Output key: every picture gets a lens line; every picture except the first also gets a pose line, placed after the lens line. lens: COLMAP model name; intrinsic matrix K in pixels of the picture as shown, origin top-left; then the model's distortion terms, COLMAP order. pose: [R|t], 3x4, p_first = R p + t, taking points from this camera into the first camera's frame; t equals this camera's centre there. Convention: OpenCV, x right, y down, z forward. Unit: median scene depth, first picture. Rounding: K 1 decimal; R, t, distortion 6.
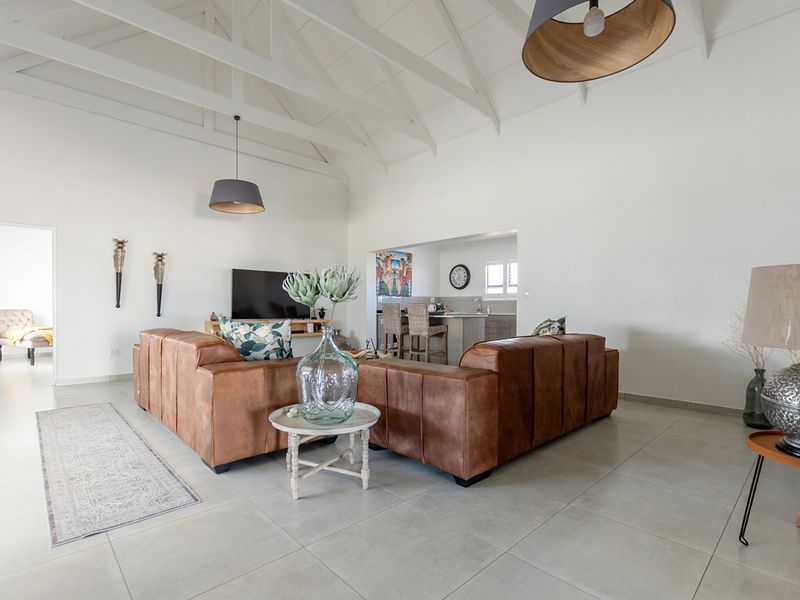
lens RADIAL K [[405.8, 0, 402.0], [0, 405.8, 309.8], [0, 0, 1]] dist [-0.029129, 0.000182]
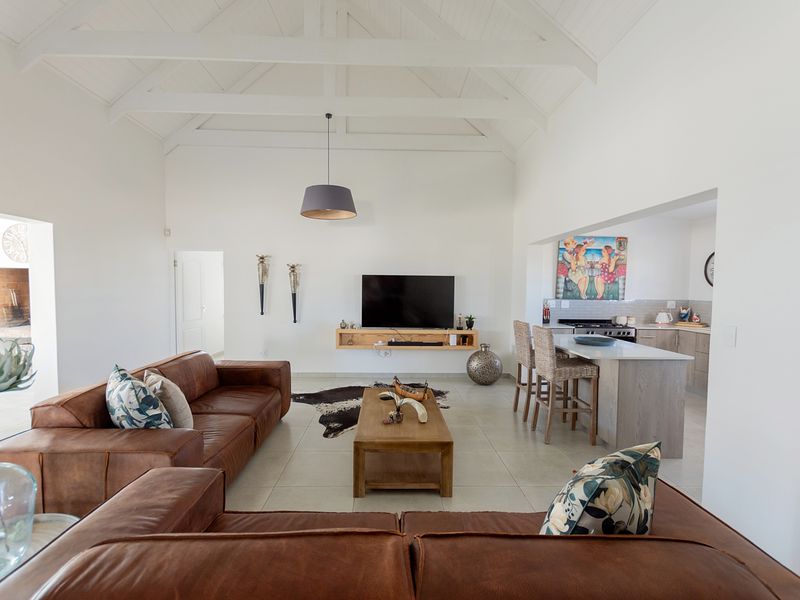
lens RADIAL K [[390.3, 0, 396.0], [0, 390.3, 301.9], [0, 0, 1]] dist [0.010261, 0.000005]
pose [[0.737264, 0.033002, -0.674798, 0.199664], [-0.010456, 0.999244, 0.037446, -0.054280], [0.675524, -0.020552, 0.737052, 0.269278]]
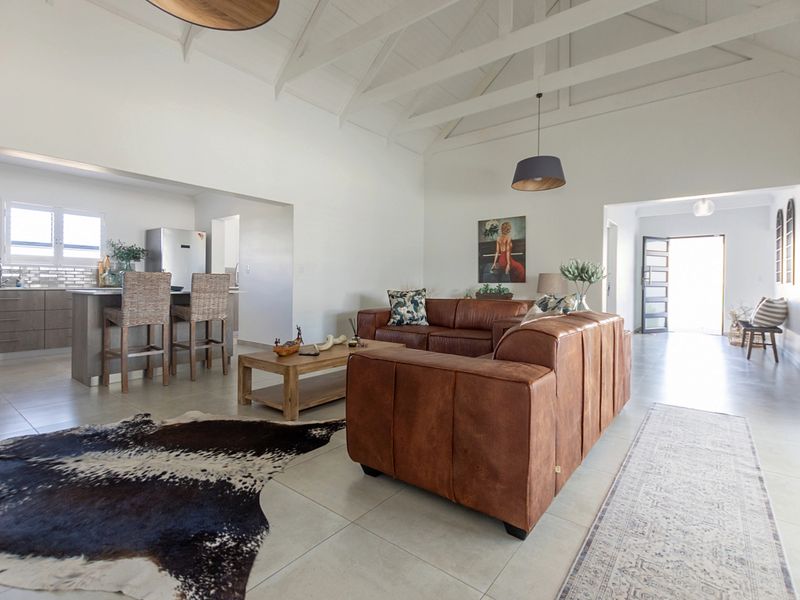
lens RADIAL K [[391.6, 0, 401.2], [0, 391.6, 283.0], [0, 0, 1]] dist [0.001120, 0.000115]
pose [[-0.144671, -0.005362, 0.989465, -0.469242], [-0.004029, 0.999980, 0.004830, -0.003269], [-0.989472, -0.003288, -0.144690, 0.543853]]
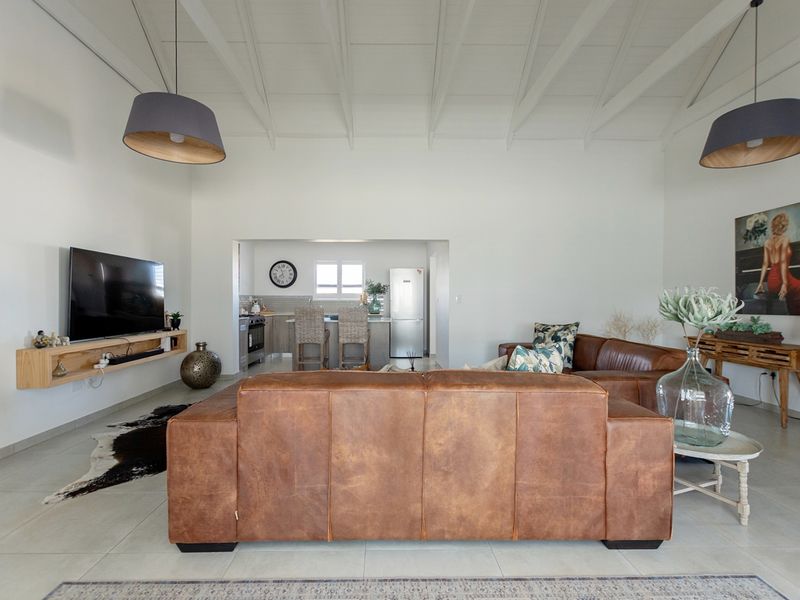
lens RADIAL K [[390.3, 0, 396.0], [0, 390.3, 301.9], [0, 0, 1]] dist [0.010261, 0.000005]
pose [[0.670672, -0.005030, 0.741737, -0.382508], [0.005281, 0.999984, 0.002006, -0.020640], [-0.741735, 0.002572, 0.670688, 0.240890]]
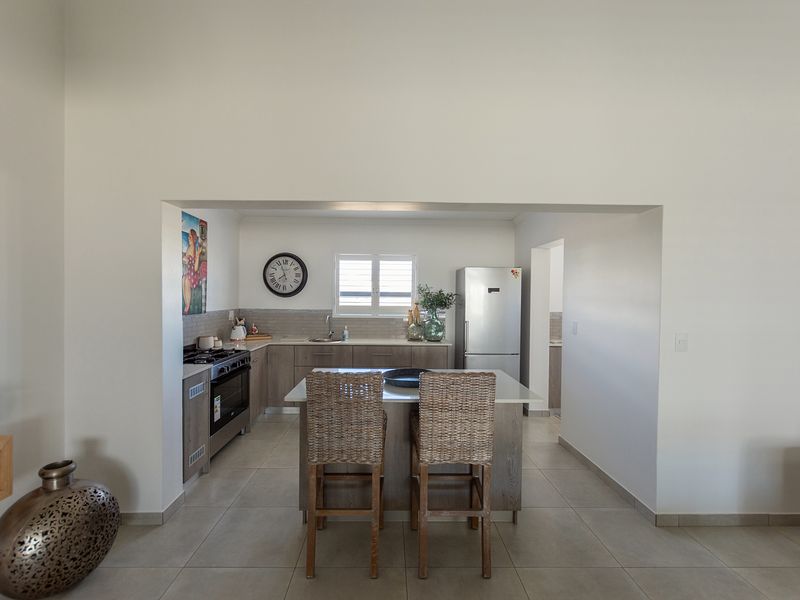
lens RADIAL K [[390.3, 0, 396.0], [0, 390.3, 301.9], [0, 0, 1]] dist [0.010261, 0.000005]
pose [[0.683418, -0.006772, 0.729995, -0.170391], [-0.003912, 0.999909, 0.012938, -0.056339], [-0.730016, -0.011698, 0.683330, 0.567804]]
